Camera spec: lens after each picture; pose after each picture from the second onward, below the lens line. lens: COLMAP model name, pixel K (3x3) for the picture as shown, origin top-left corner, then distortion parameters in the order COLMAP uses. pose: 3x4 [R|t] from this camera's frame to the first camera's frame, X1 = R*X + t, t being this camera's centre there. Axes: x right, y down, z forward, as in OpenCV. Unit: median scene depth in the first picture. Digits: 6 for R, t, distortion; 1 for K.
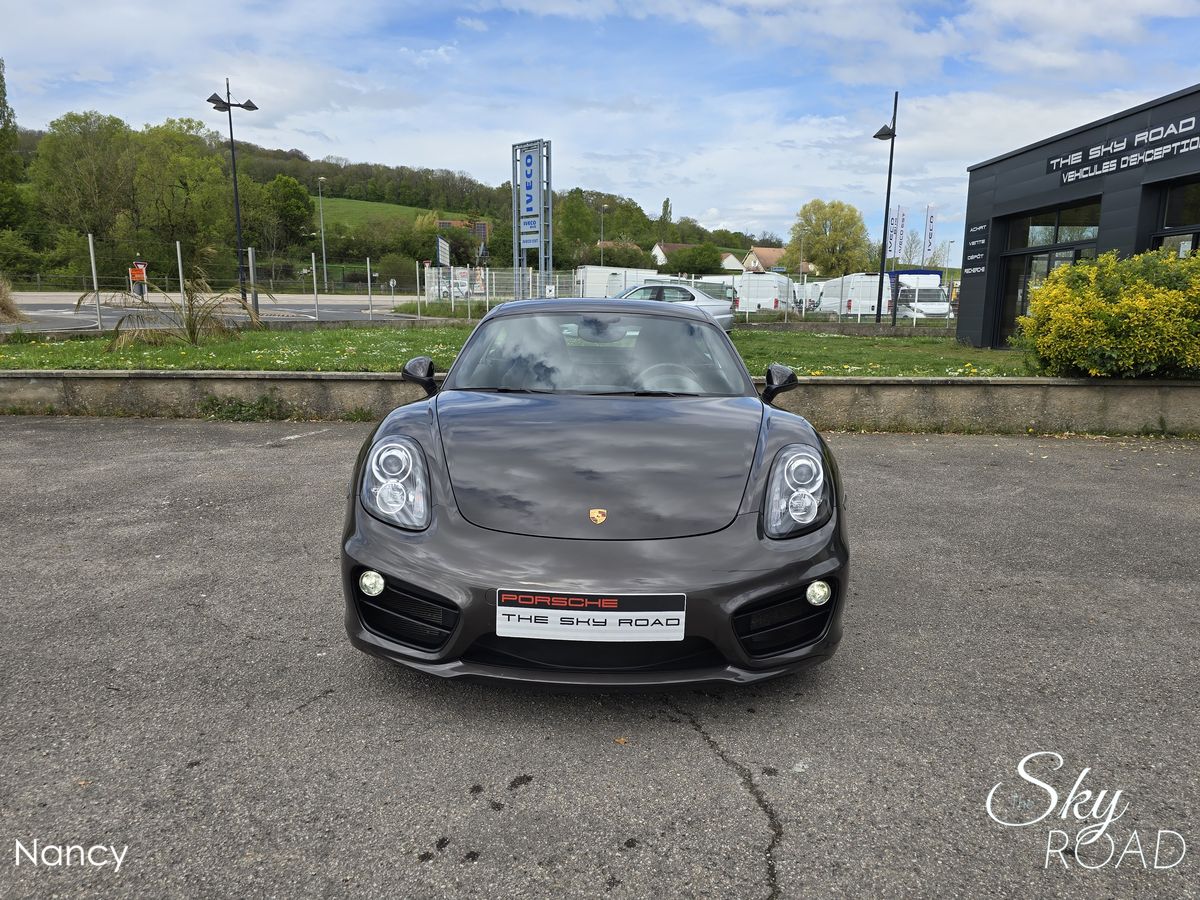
lens RADIAL K [[820.7, 0, 607.7], [0, 820.7, 463.3], [0, 0, 1]] dist [0.059701, -0.048994]
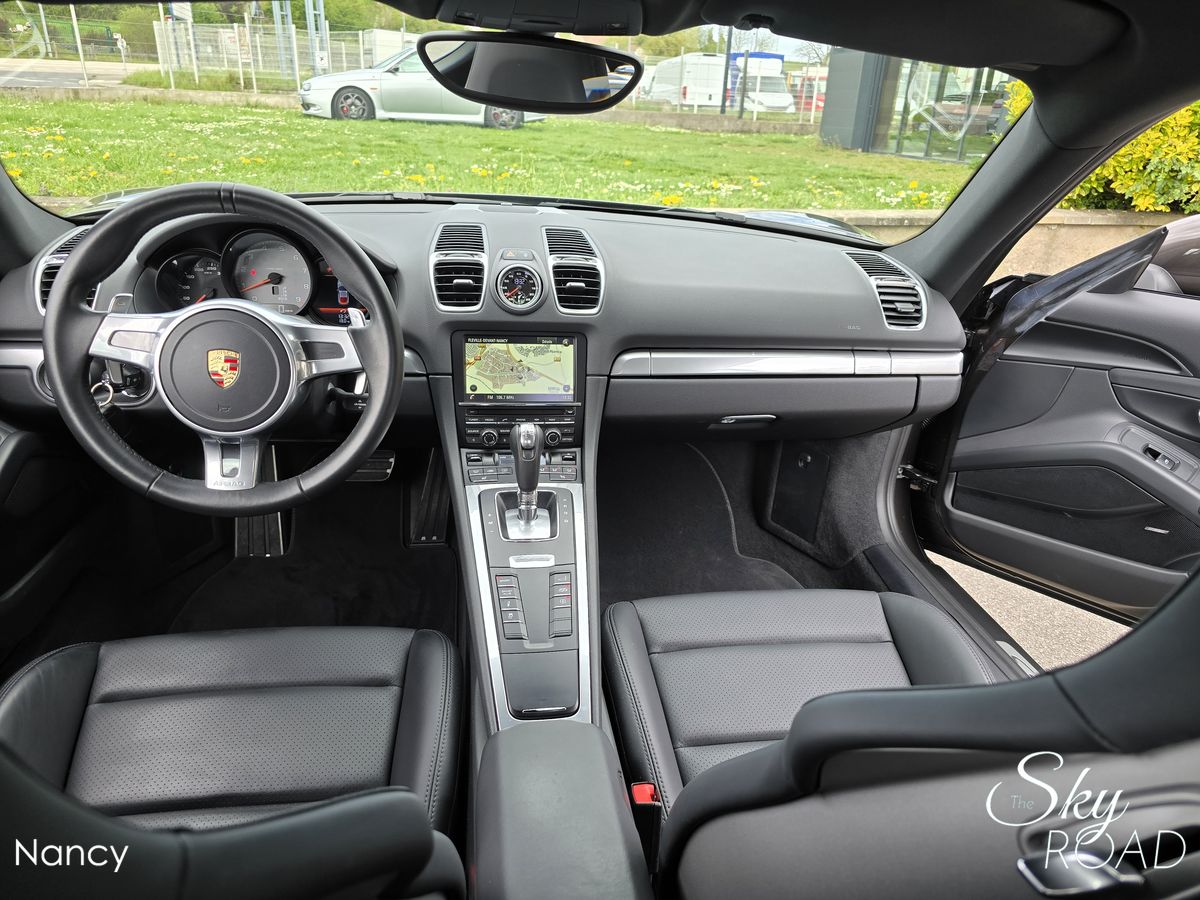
lens RADIAL K [[807.0, 0, 601.0], [0, 807.0, 468.5], [0, 0, 1]] dist [0.059145, -0.057143]
pose [[0.980667, -0.055409, 0.187676, 0.025305], [0.008712, 0.970486, 0.240998, -0.016945], [-0.195490, -0.234704, 0.952207, 0.117822]]
